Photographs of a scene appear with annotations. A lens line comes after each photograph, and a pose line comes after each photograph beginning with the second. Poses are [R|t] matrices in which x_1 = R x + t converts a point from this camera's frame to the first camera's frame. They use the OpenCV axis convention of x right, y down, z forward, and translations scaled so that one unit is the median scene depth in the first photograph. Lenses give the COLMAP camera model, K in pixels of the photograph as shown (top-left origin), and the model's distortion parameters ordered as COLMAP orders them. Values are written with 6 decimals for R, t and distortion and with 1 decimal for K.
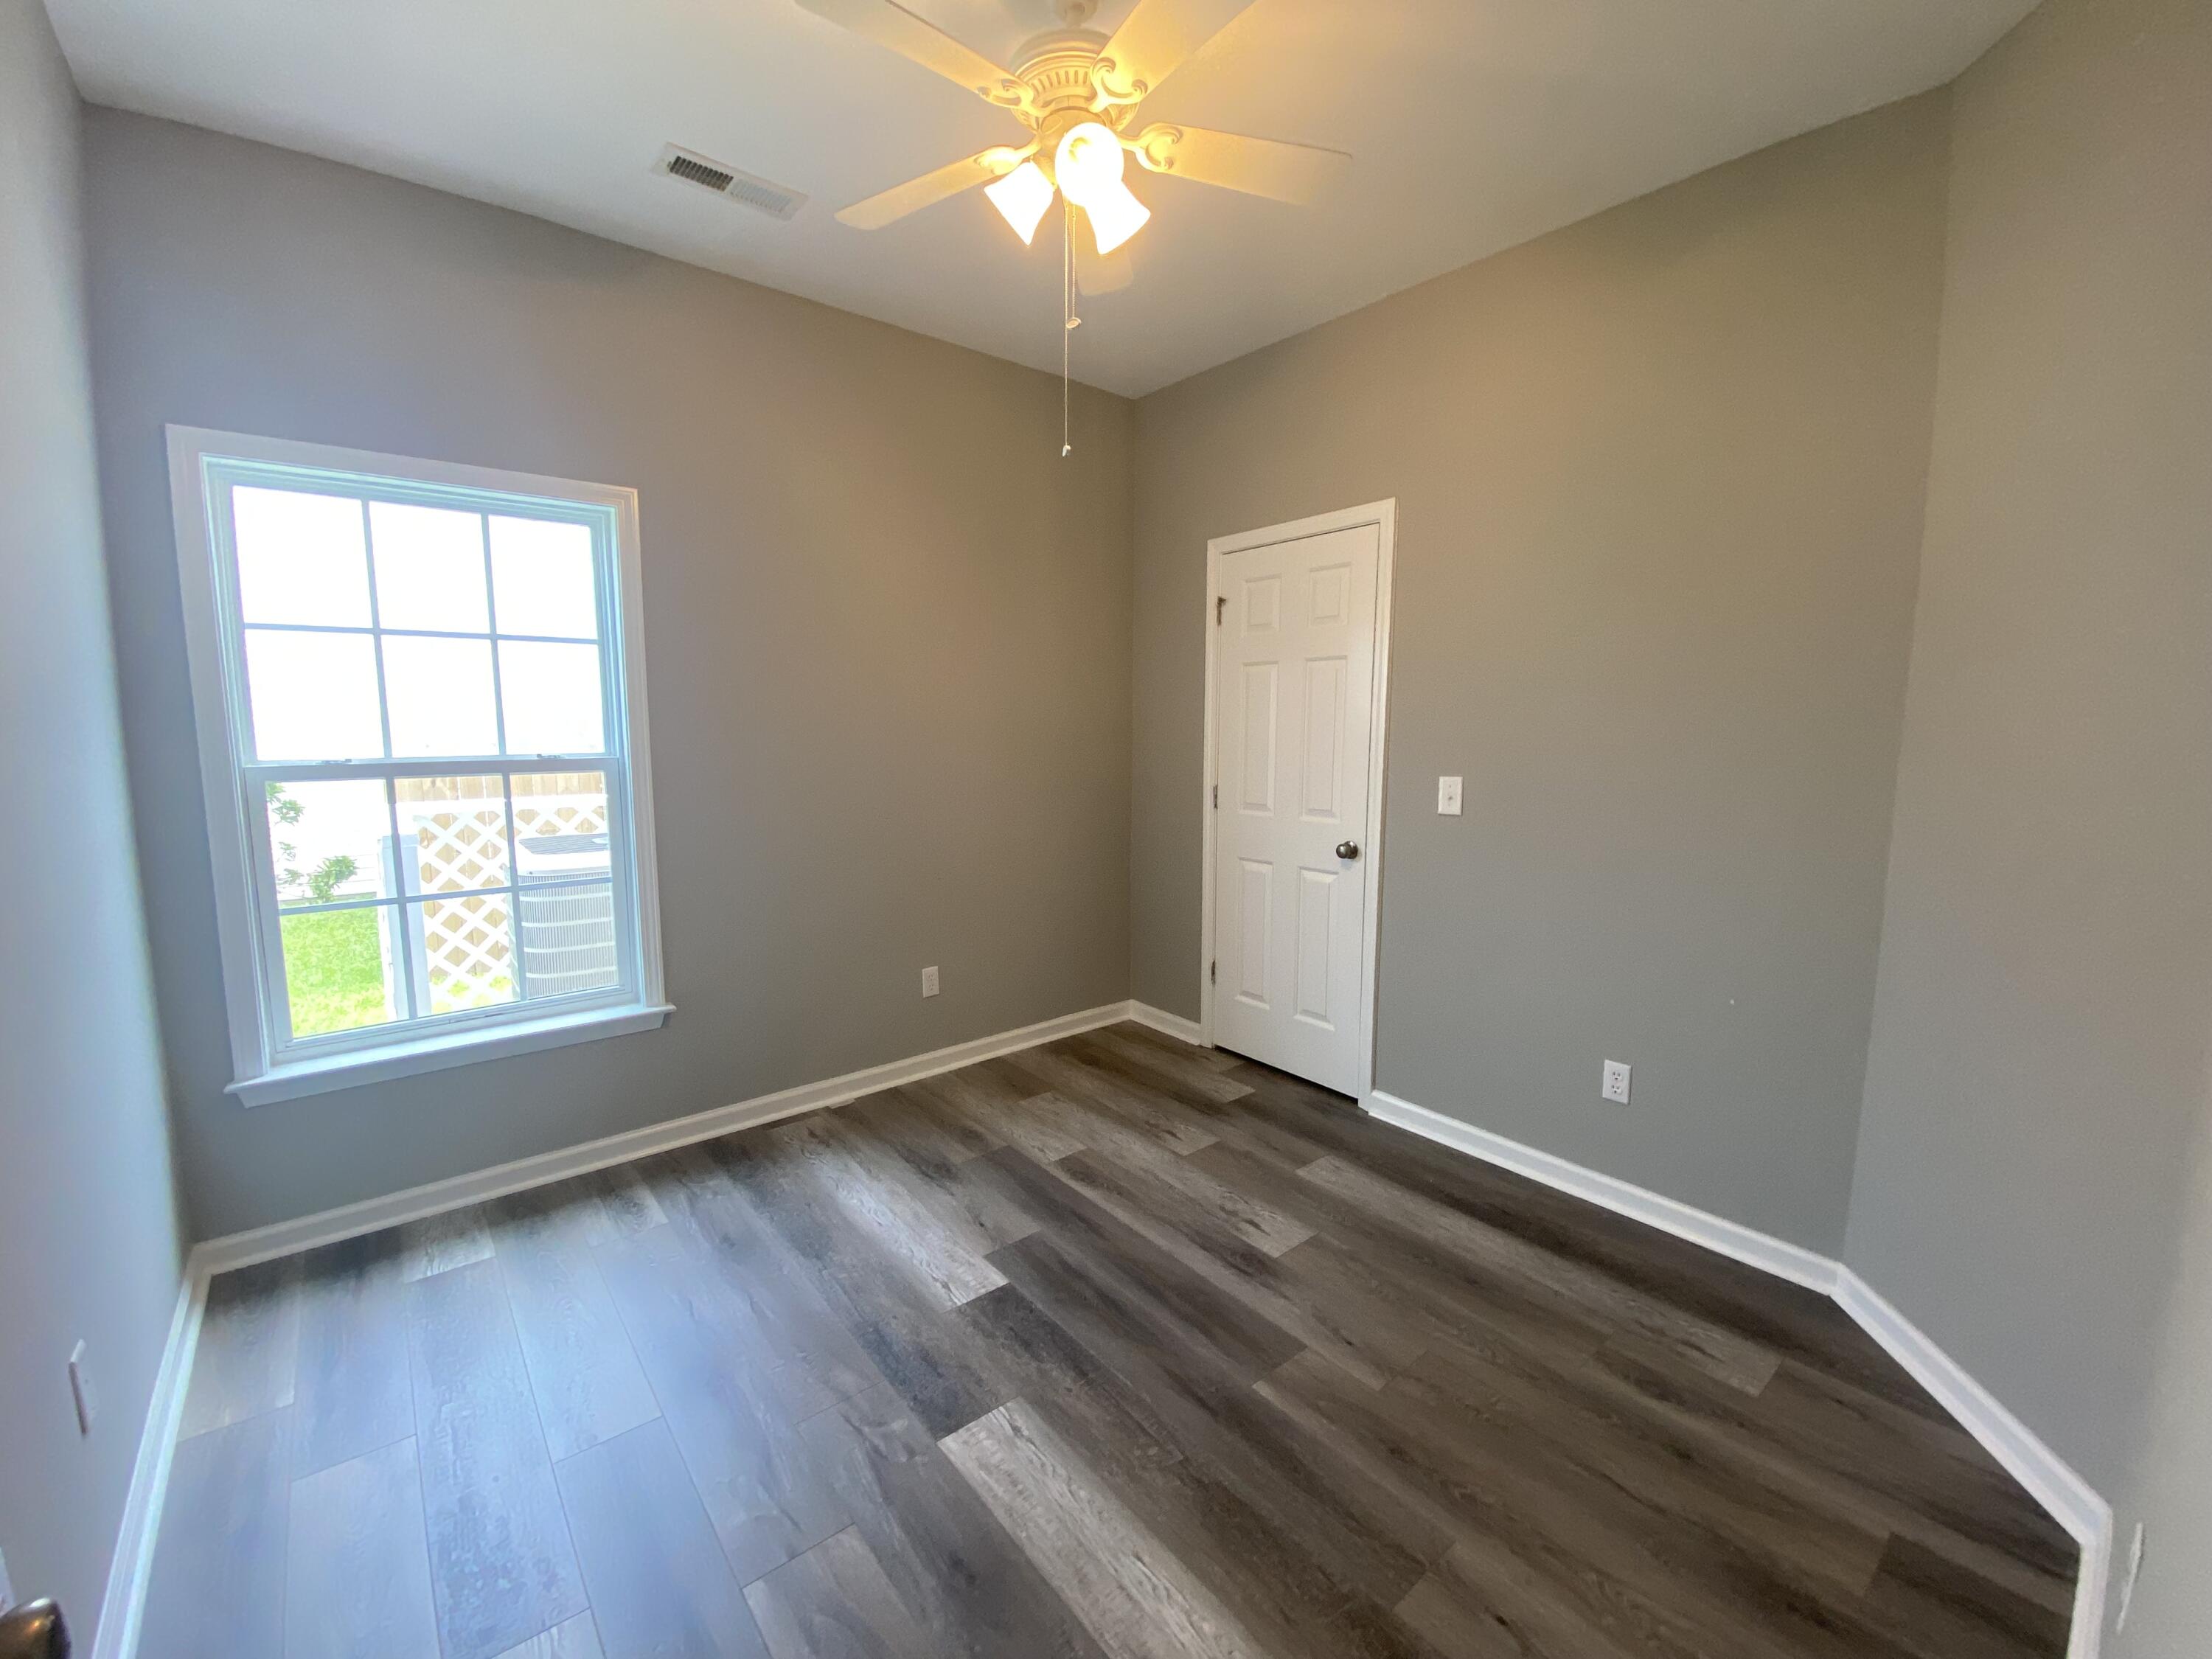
lens RADIAL K [[893.7, 0, 1106.0], [0, 893.7, 829.5], [0, 0, 1]] dist [-0.001541, -0.013315]
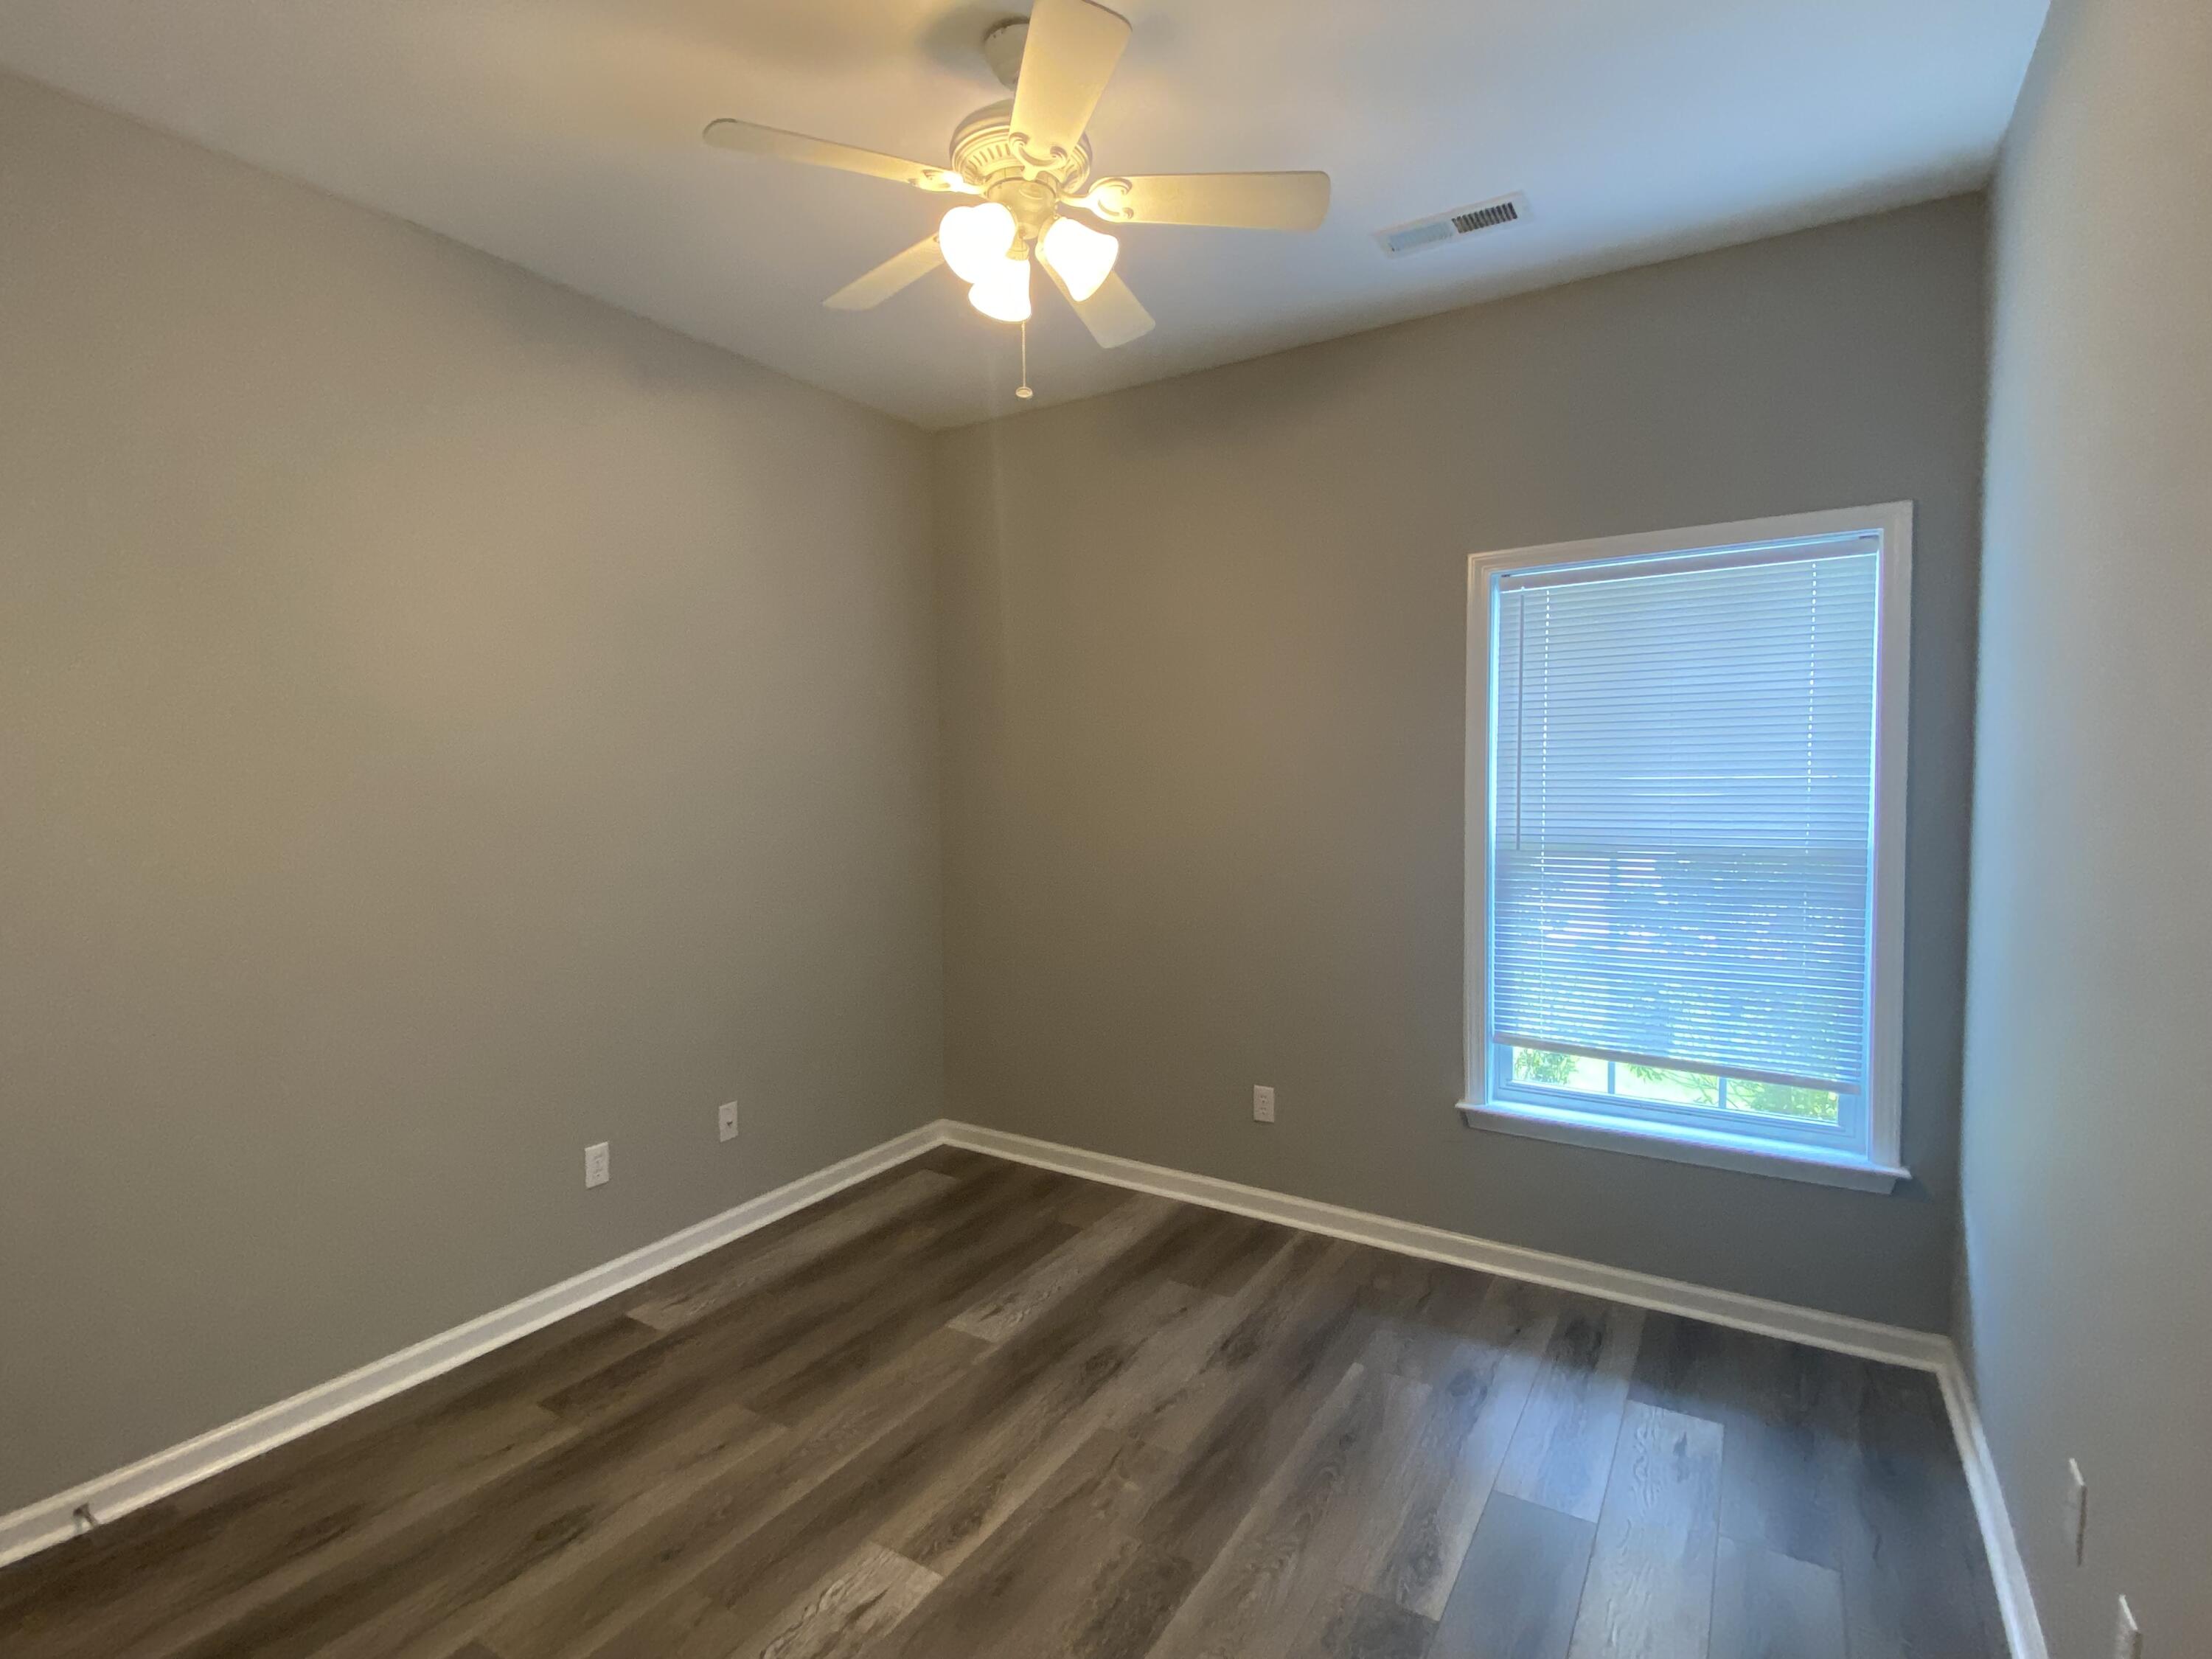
lens RADIAL K [[1027.6, 0, 1106.0], [0, 1027.6, 829.5], [0, 0, 1]] dist [-0.000683, -0.000607]
pose [[0.303316, 0.027048, -0.952506, 0.132969], [-0.102966, 0.994674, -0.004543, -0.014873], [0.947311, 0.099454, 0.304486, 0.099661]]
